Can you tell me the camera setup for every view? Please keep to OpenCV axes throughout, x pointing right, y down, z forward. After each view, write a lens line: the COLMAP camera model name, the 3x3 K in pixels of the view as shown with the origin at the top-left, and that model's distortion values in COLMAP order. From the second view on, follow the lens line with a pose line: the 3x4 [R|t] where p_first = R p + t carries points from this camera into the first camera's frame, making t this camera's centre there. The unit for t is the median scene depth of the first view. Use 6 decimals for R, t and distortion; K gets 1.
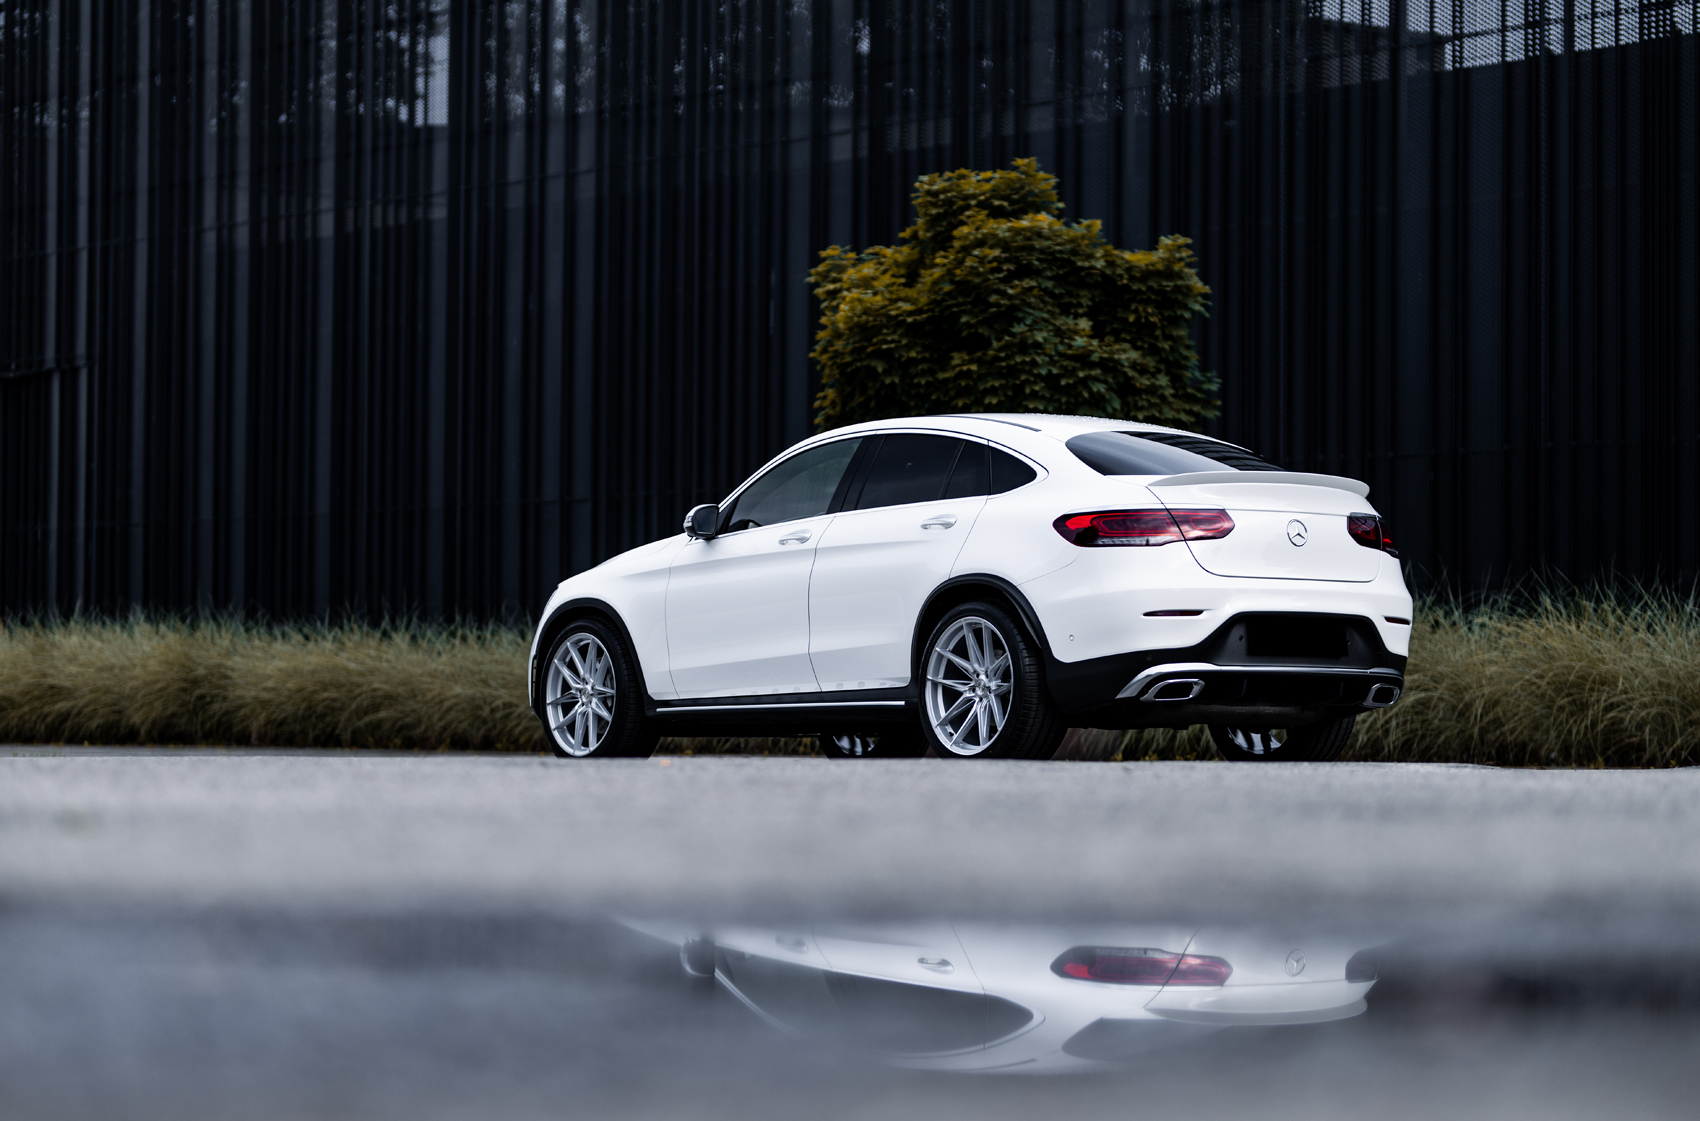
lens RADIAL K [[4363.1, 0, 847.7], [0, 4363.1, 558.2], [0, 0, 1]] dist [-0.004834, -0.319651]
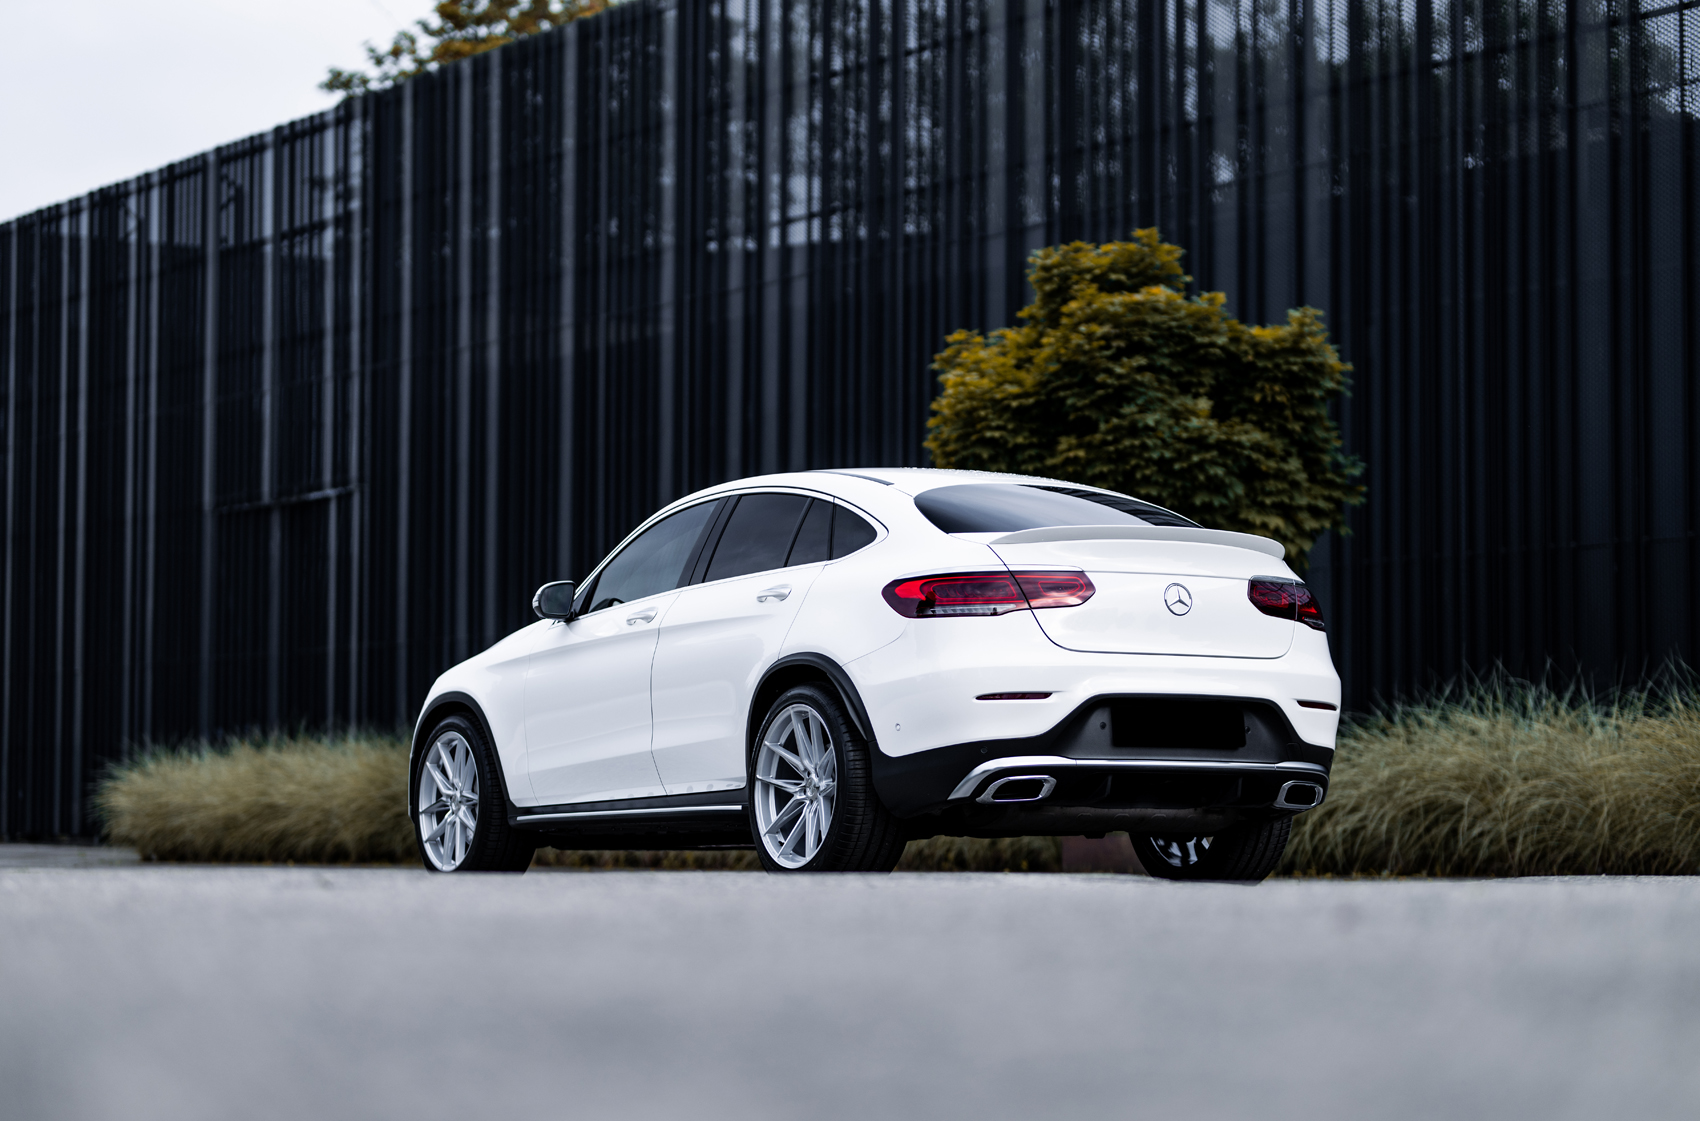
lens RADIAL K [[4019.6, 0, 847.1], [0, 4019.6, 550.3], [0, 0, 1]] dist [0.015991, -0.340121]
pose [[0.992255, -0.013250, -0.123506, 0.084959], [0.008895, 0.999321, -0.035746, 0.007345], [0.123896, 0.034370, 0.991700, 0.145453]]
